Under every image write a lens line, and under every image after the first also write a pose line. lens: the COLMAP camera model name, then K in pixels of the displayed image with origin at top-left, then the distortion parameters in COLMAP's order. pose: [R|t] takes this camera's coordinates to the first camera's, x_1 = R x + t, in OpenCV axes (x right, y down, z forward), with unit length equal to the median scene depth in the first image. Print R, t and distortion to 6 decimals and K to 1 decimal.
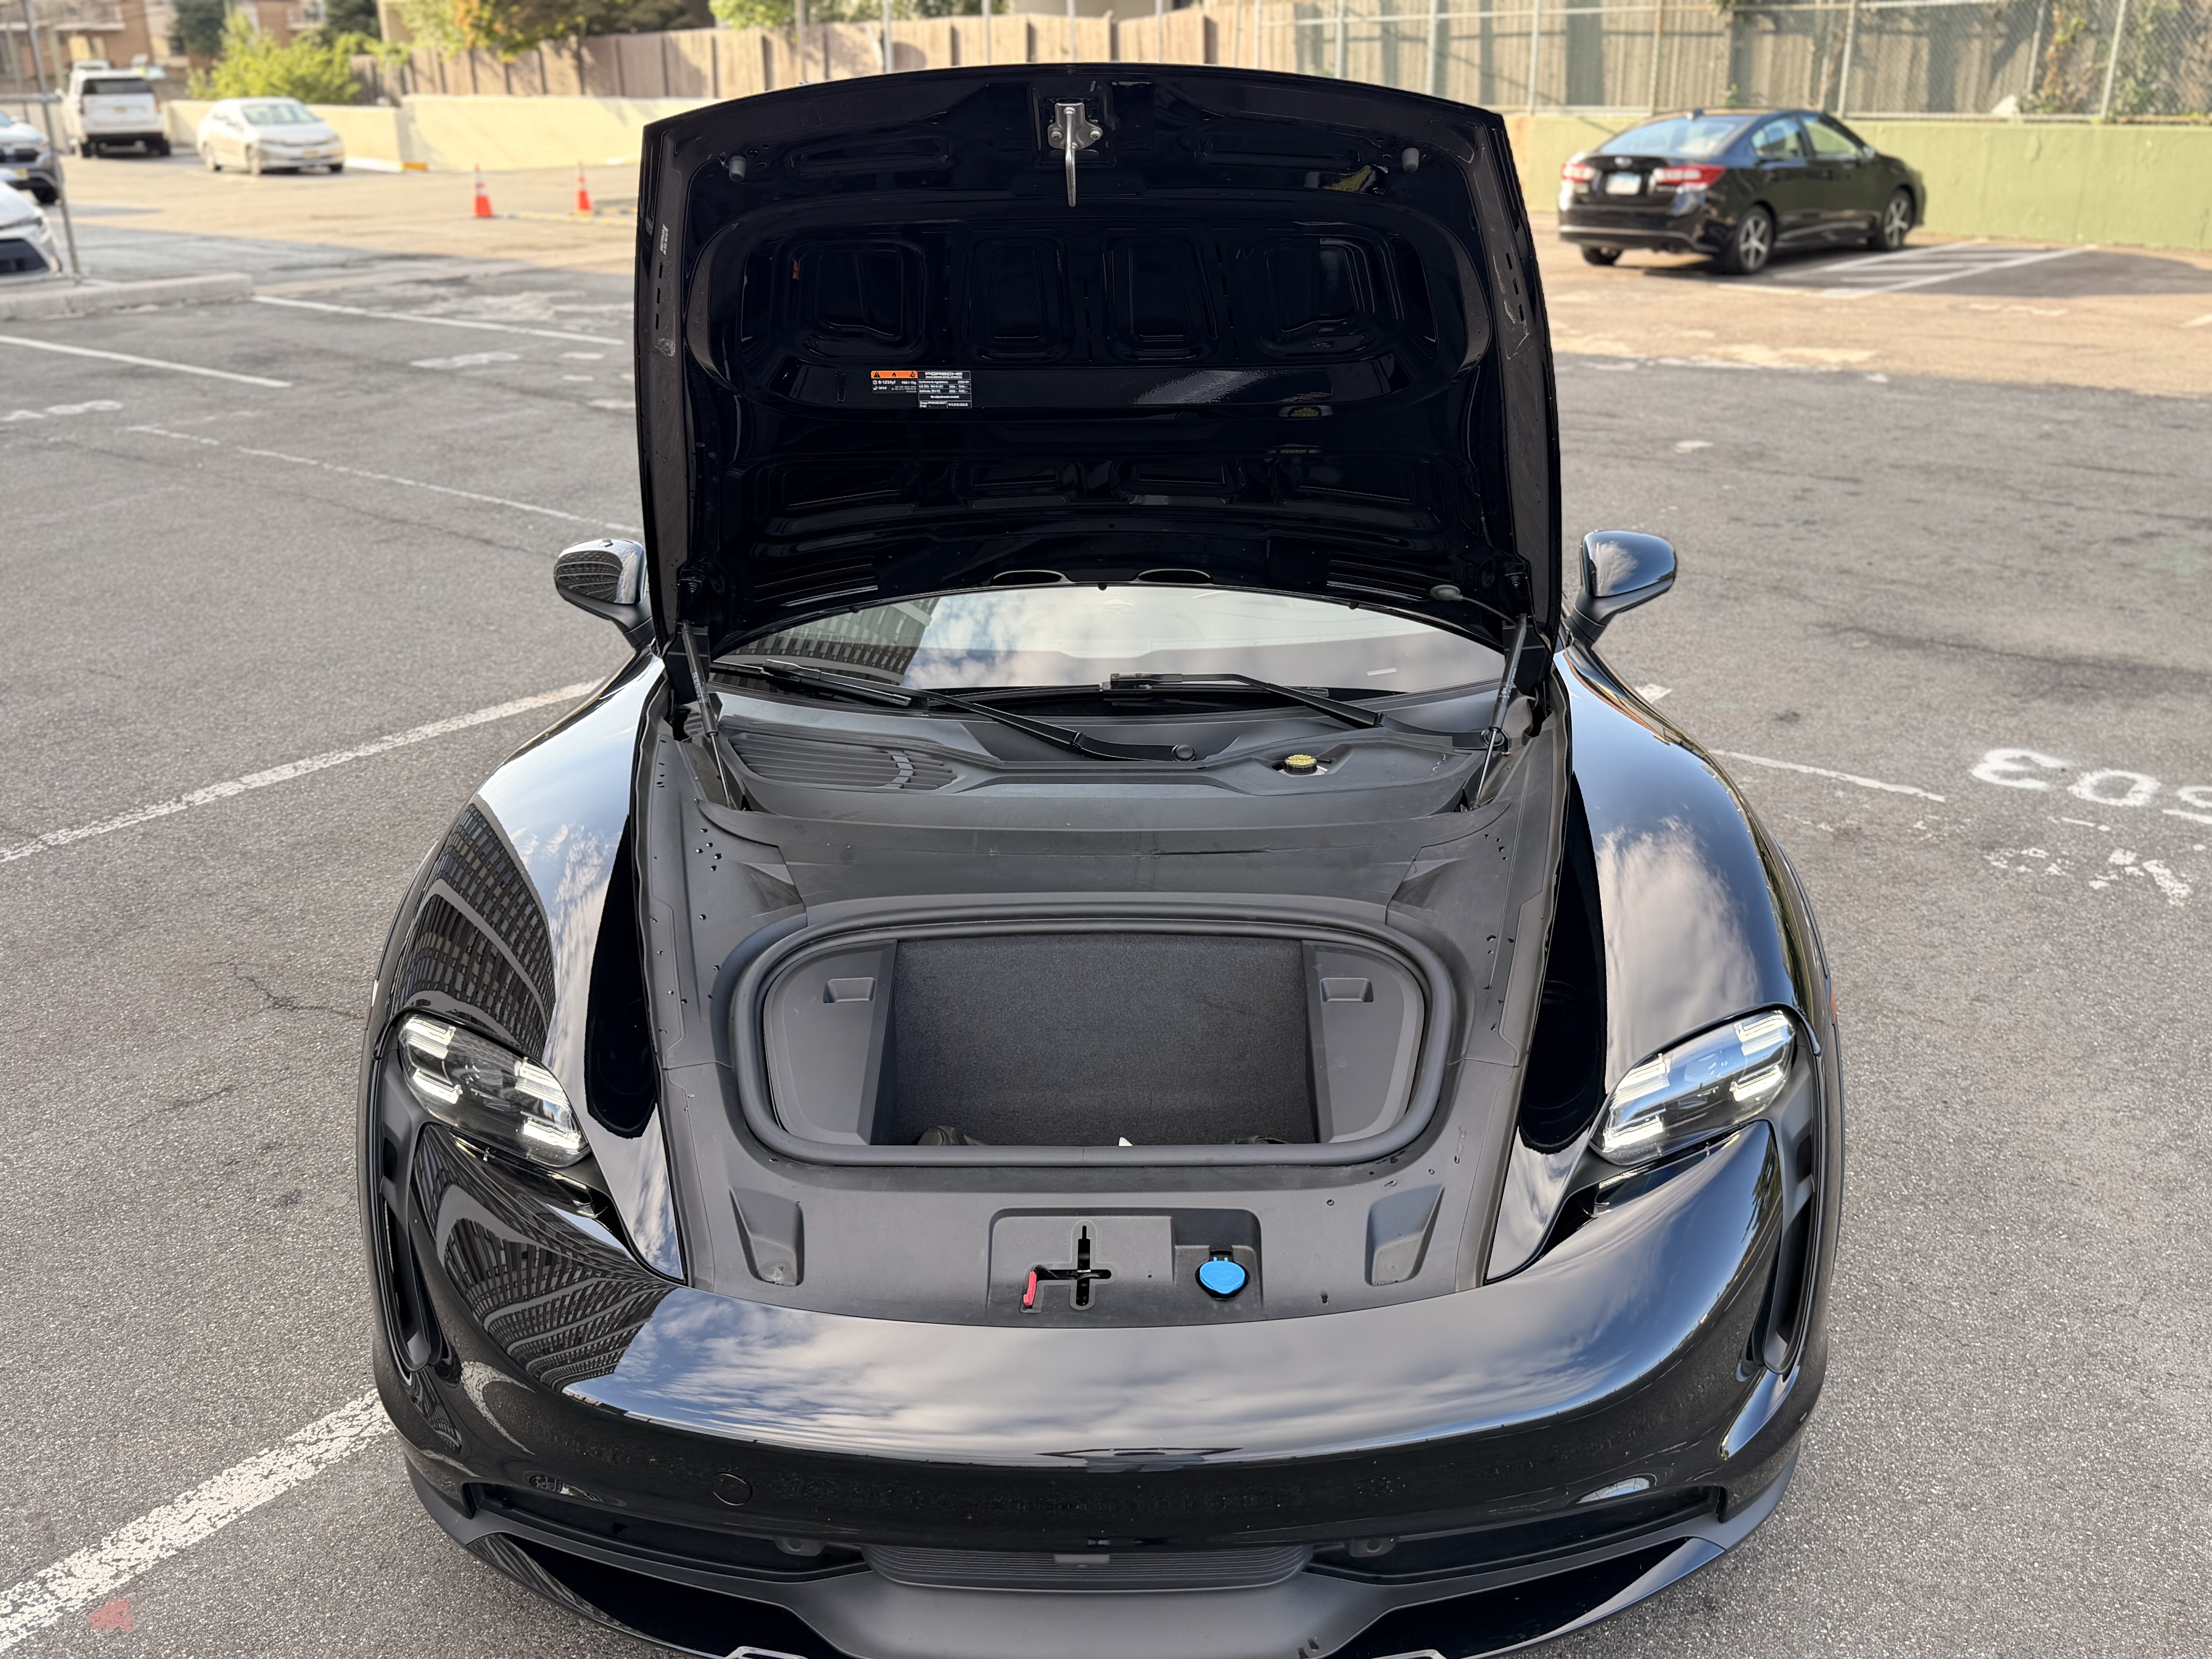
lens RADIAL K [[1915.7, 0, 1131.8], [0, 1915.7, 824.2], [0, 0, 1]] dist [0.002465, -0.004809]
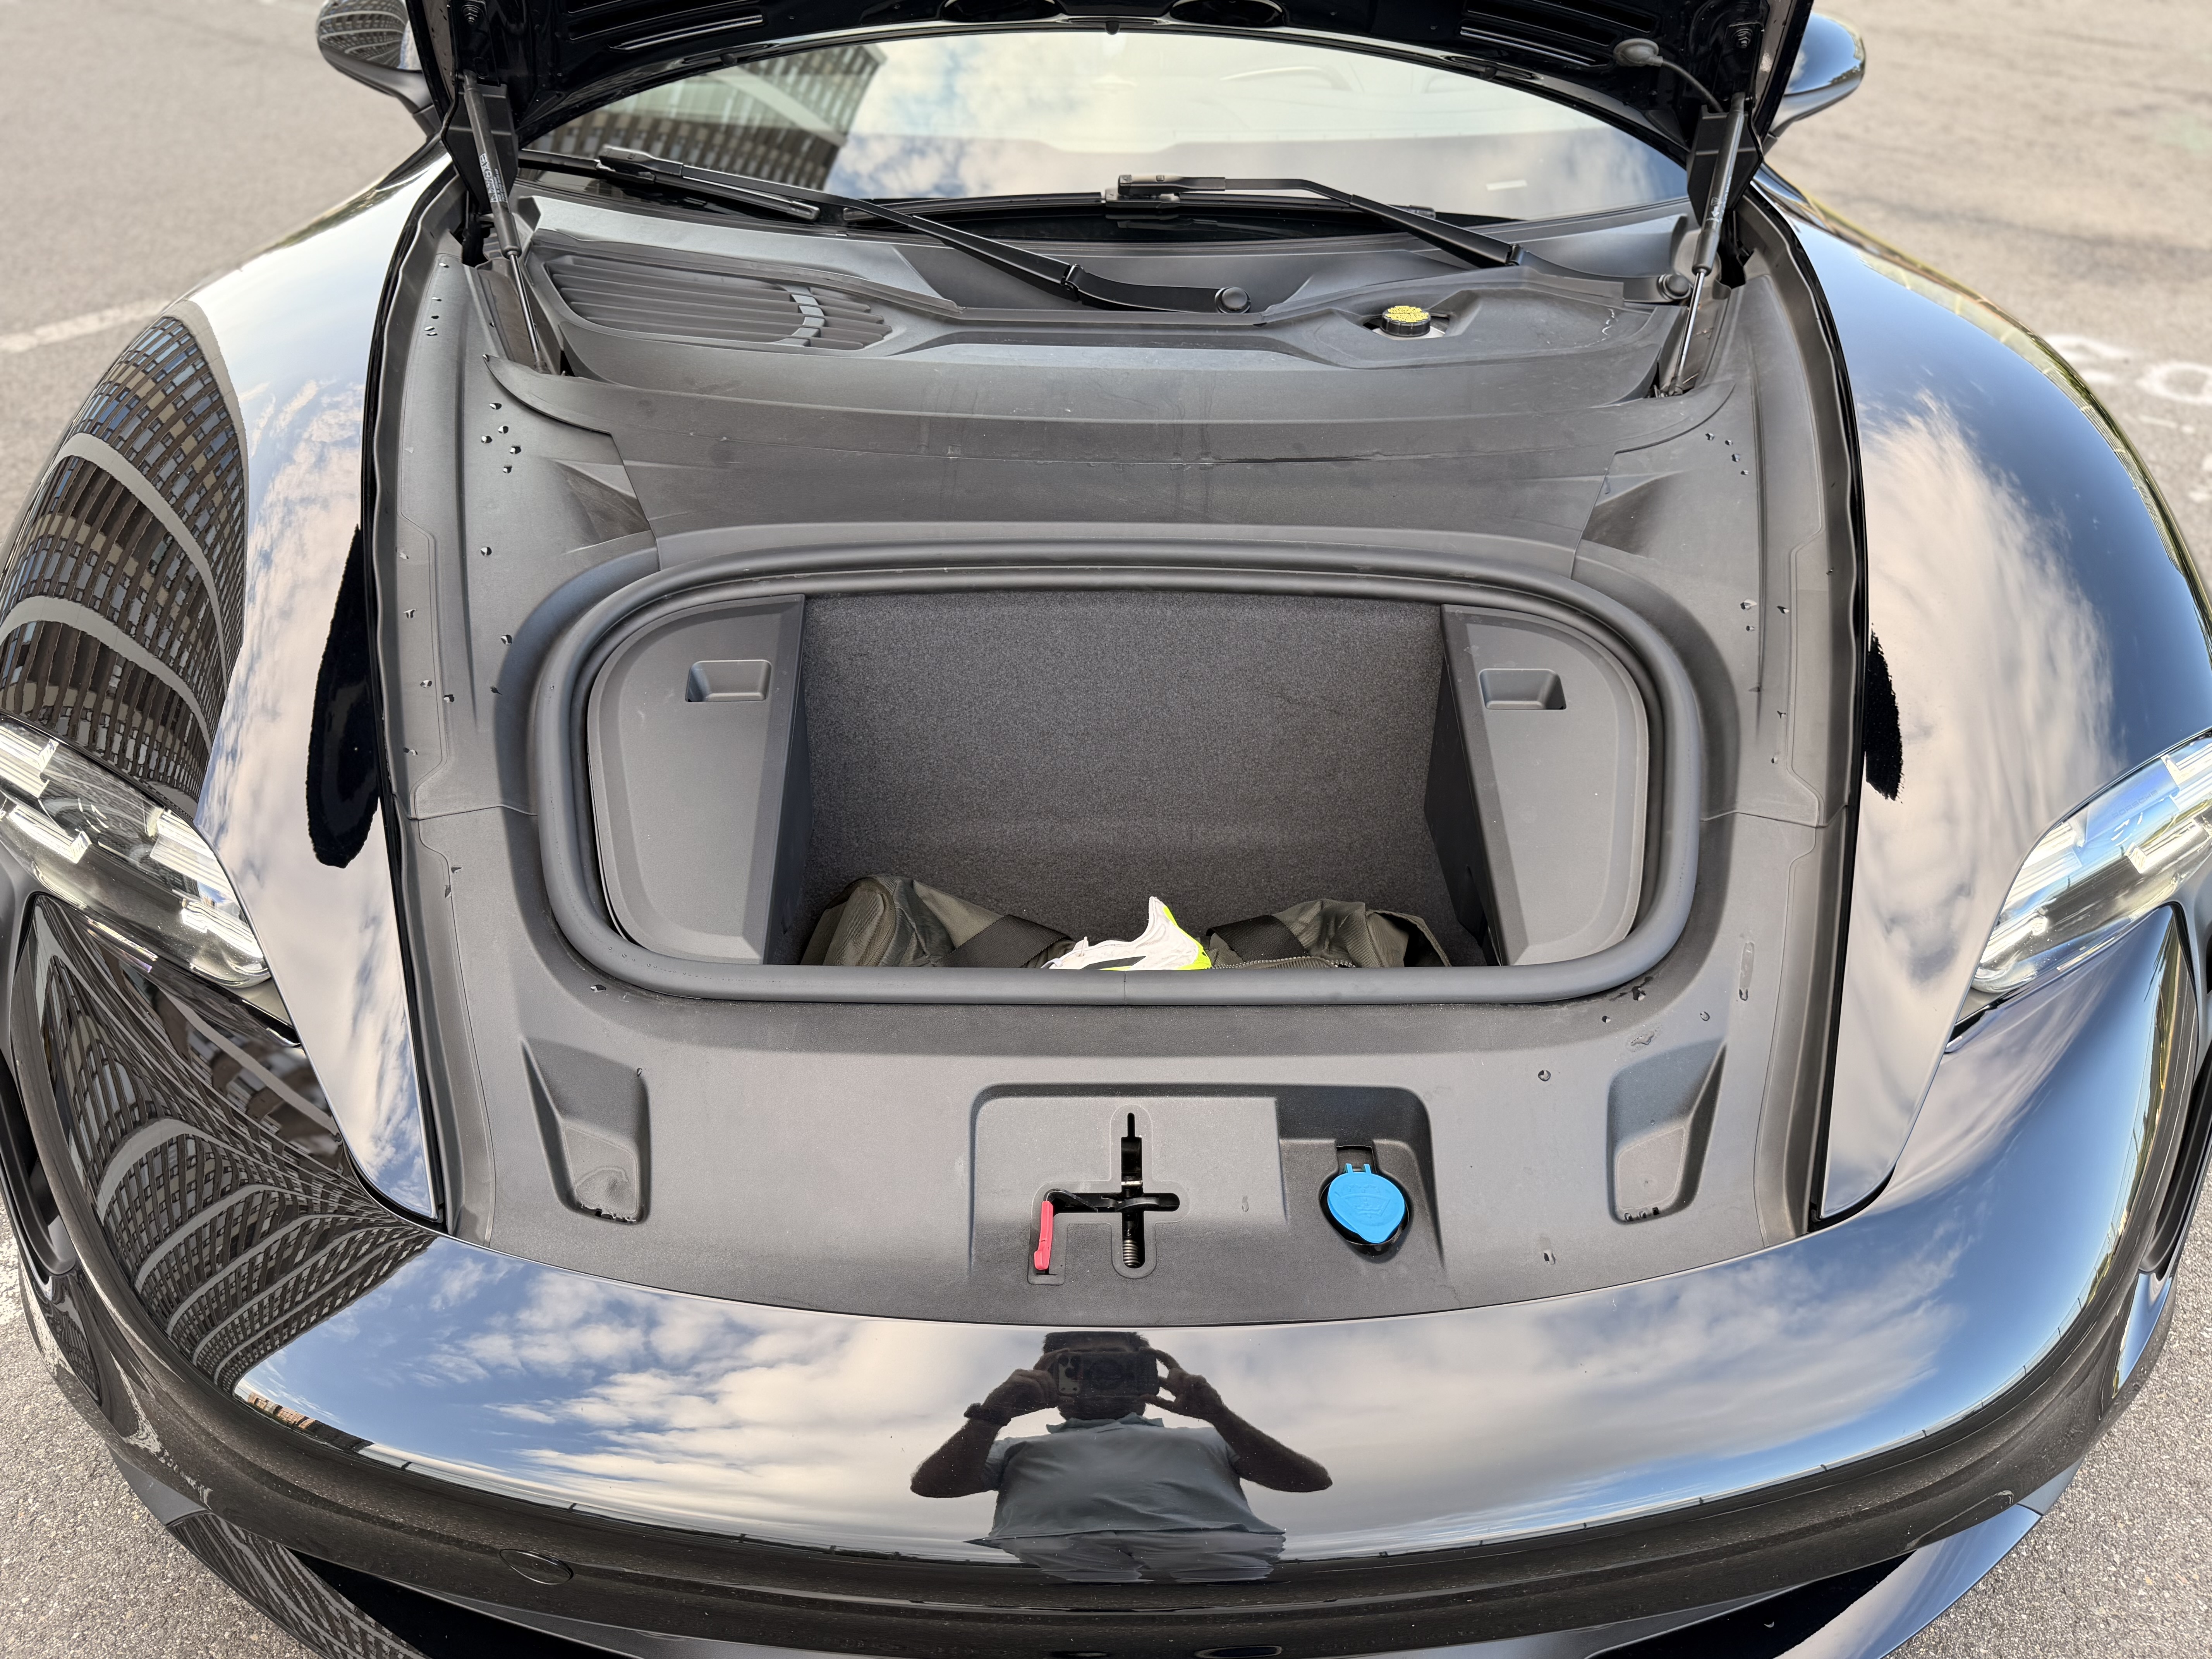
lens RADIAL K [[1704.9, 0, 1121.6], [0, 1704.9, 829.5], [0, 0, 1]] dist [0.000316, -0.009144]
pose [[0.998827, 0.005946, 0.048063, -0.018638], [-0.017440, 0.970009, 0.242441, -0.000602], [-0.045180, -0.242995, 0.968975, 0.179798]]
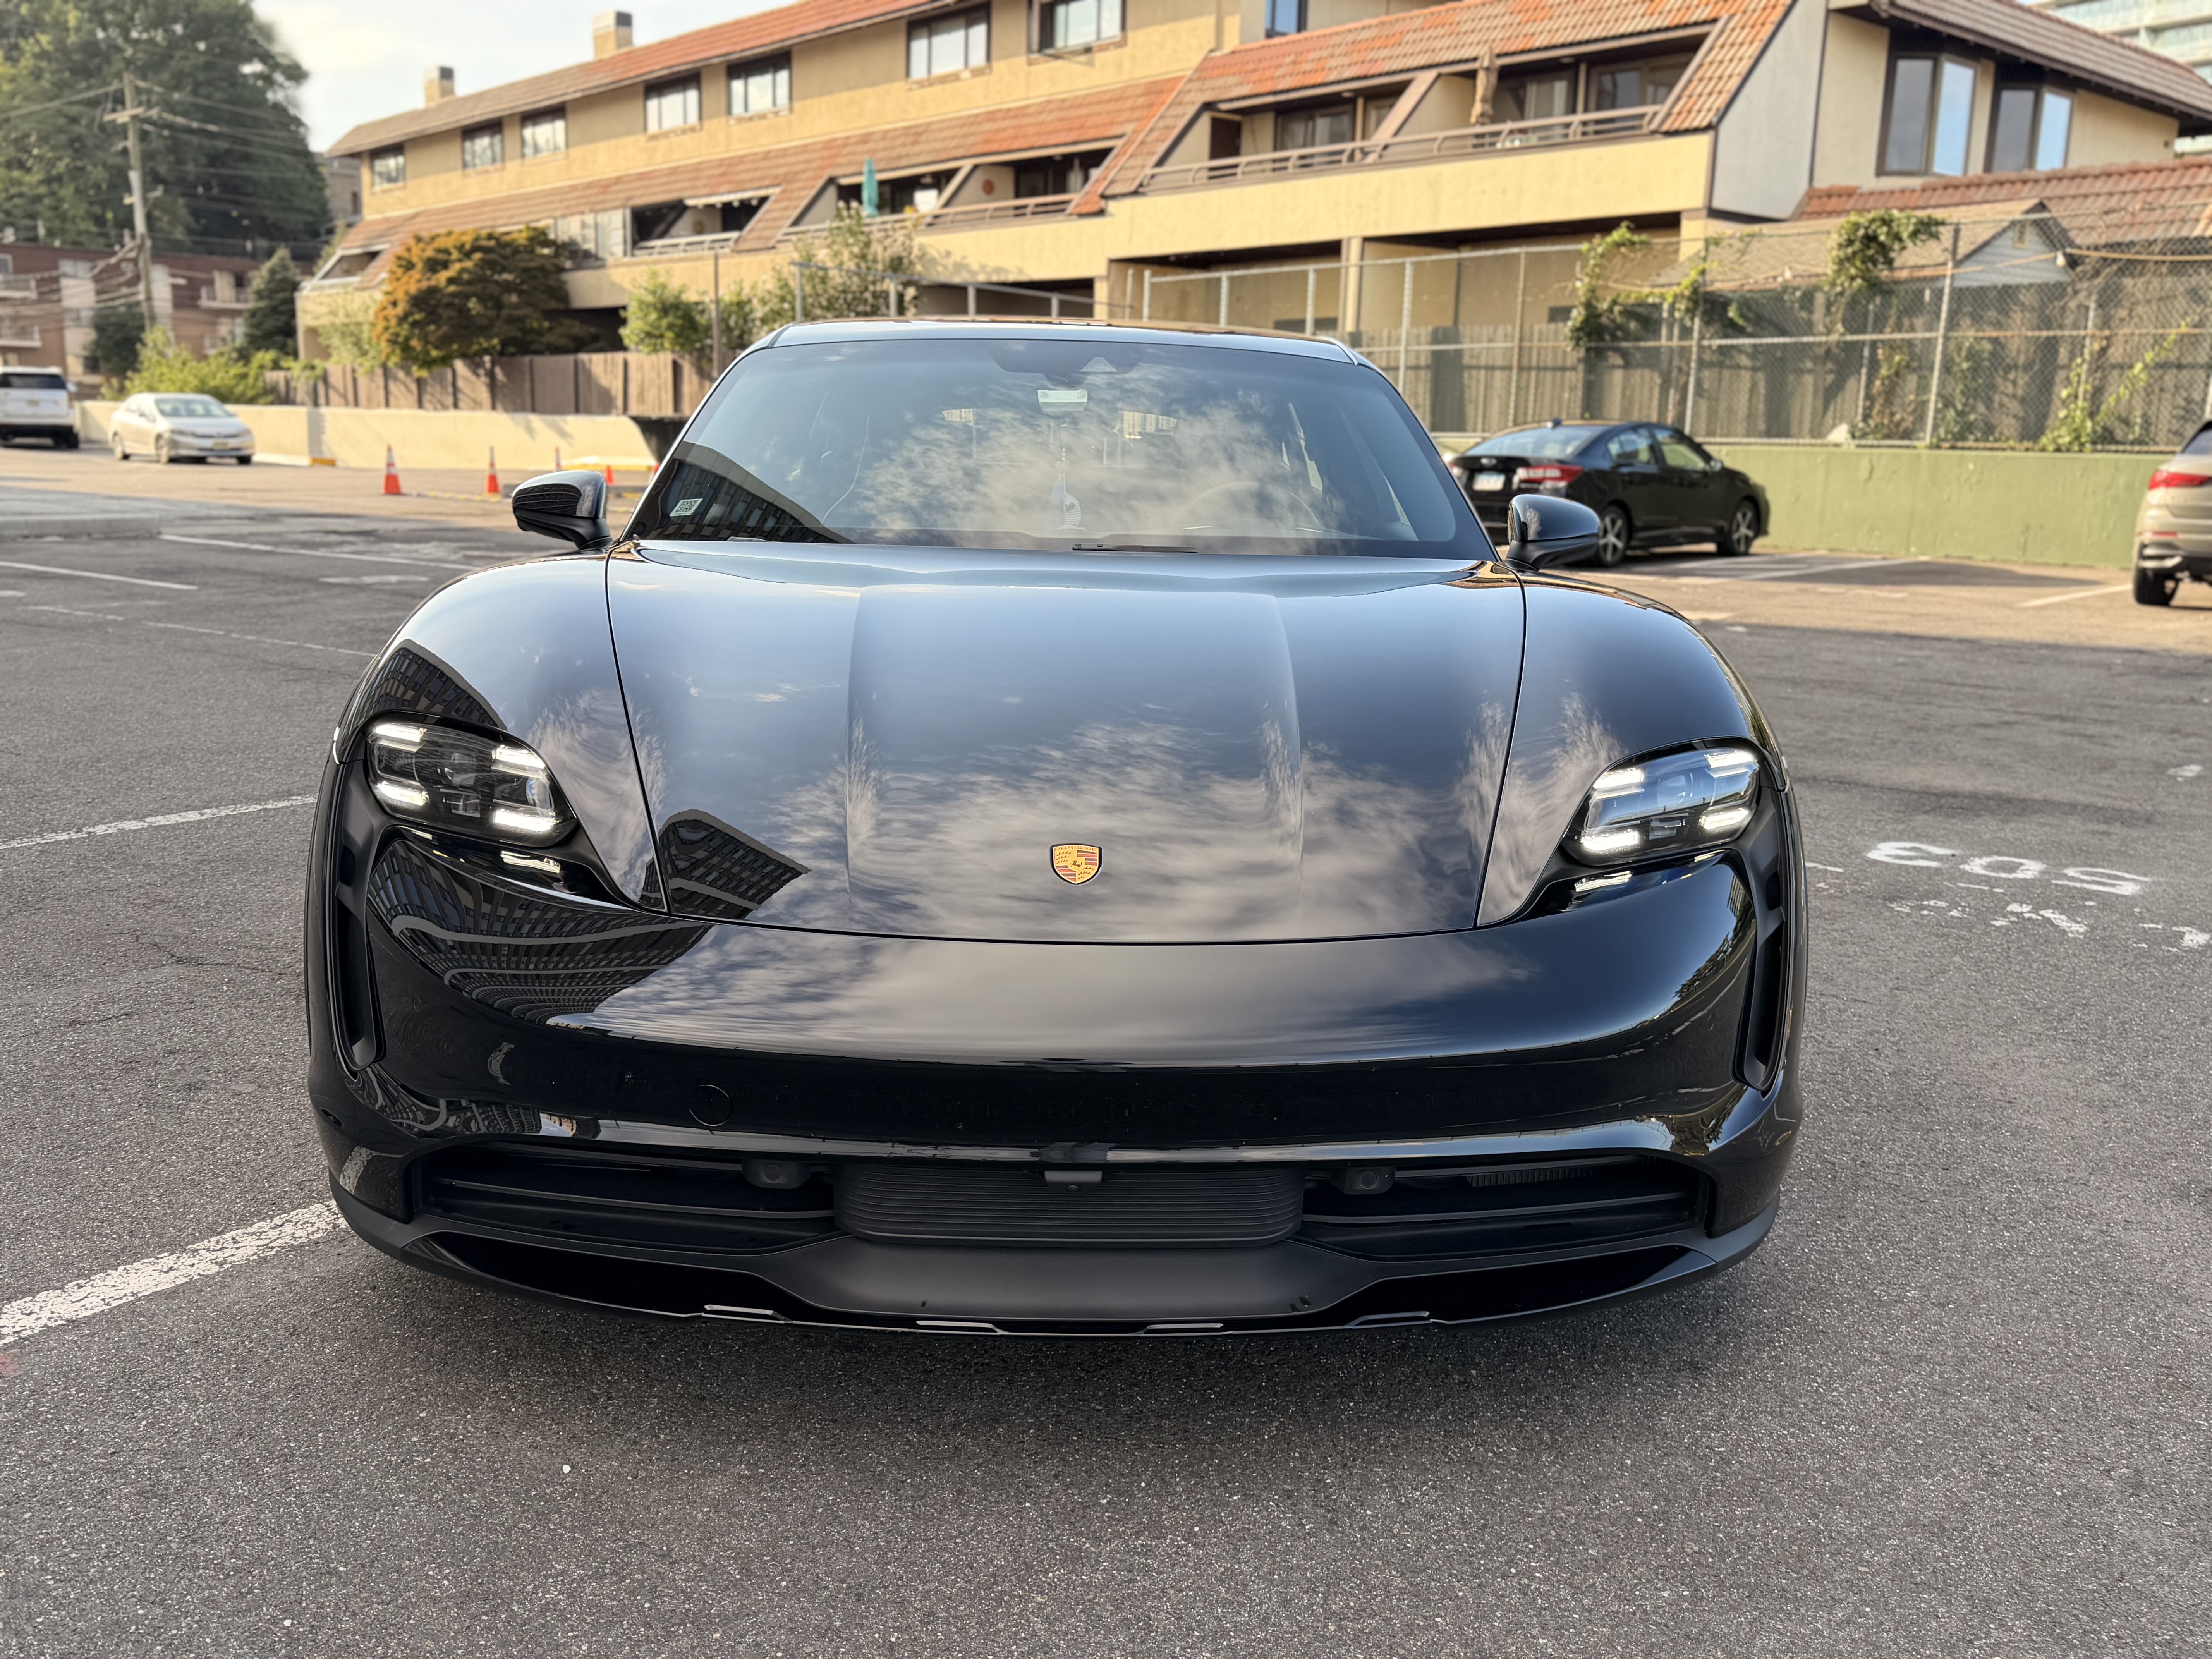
lens RADIAL K [[1900.5, 0, 1110.4], [0, 1900.5, 811.4], [0, 0, 1]] dist [0.029819, -0.046001]
pose [[0.998307, 0.024868, 0.052575, -0.020352], [-0.015556, 0.985212, -0.170632, 0.119901], [-0.056041, 0.169525, 0.983931, 0.008334]]
